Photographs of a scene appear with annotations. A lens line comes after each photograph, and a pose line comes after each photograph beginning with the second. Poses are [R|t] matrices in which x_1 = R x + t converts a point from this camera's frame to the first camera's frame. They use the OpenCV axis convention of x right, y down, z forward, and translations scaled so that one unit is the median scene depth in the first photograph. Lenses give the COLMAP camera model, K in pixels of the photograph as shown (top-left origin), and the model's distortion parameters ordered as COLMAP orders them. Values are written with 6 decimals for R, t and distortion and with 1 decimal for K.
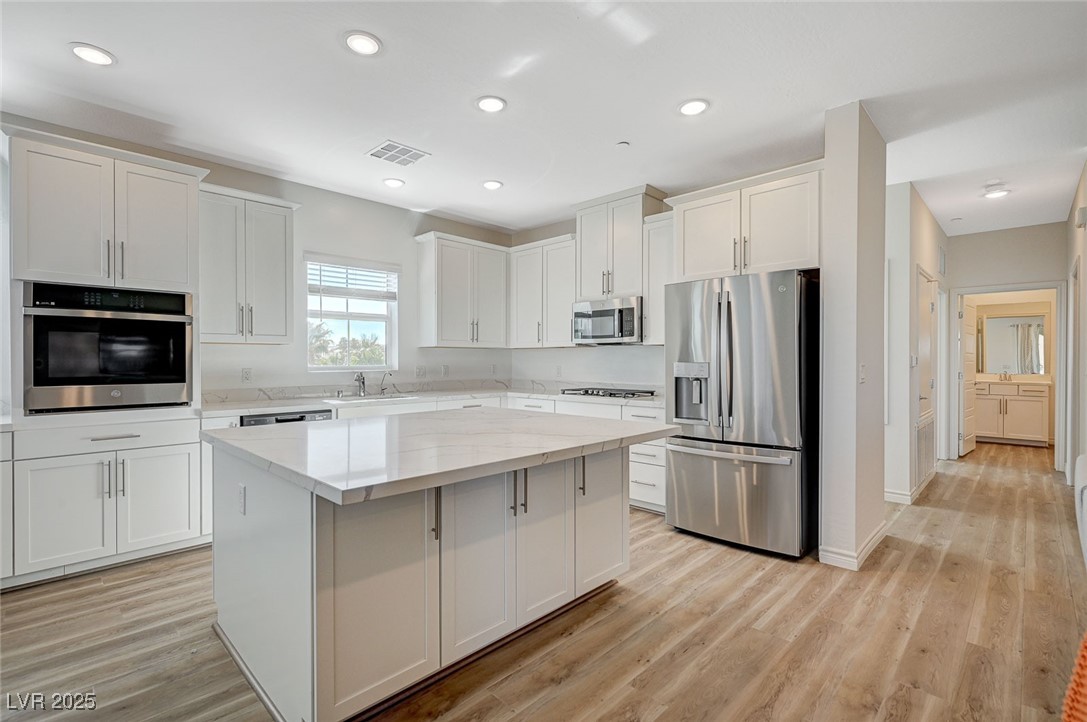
lens RADIAL K [[485.2, 0, 542.2], [0, 485.2, 371.7], [0, 0, 1]] dist [-0.003361, 0.000914]
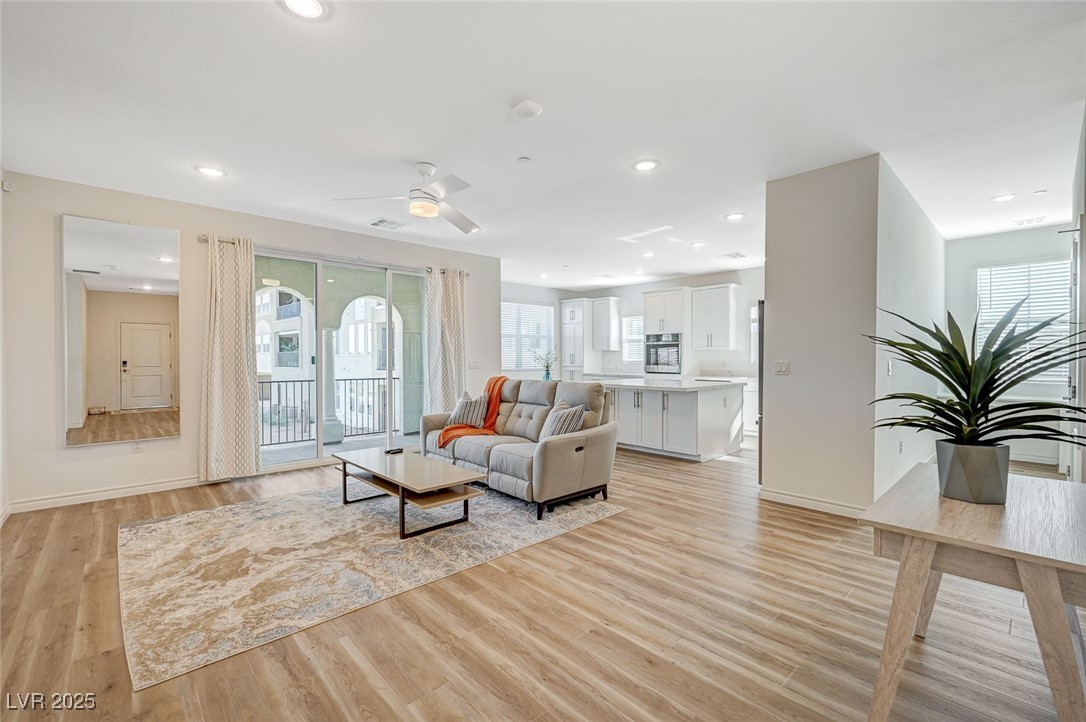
lens RADIAL K [[465.7, 0, 541.0], [0, 465.7, 366.6], [0, 0, 1]] dist [-0.003293, 0.000312]
pose [[-0.051385, 0.021501, -0.998447, 1.799645], [-0.022037, 0.999500, 0.022658, -0.013365], [0.998436, 0.023167, -0.050885, 0.325315]]
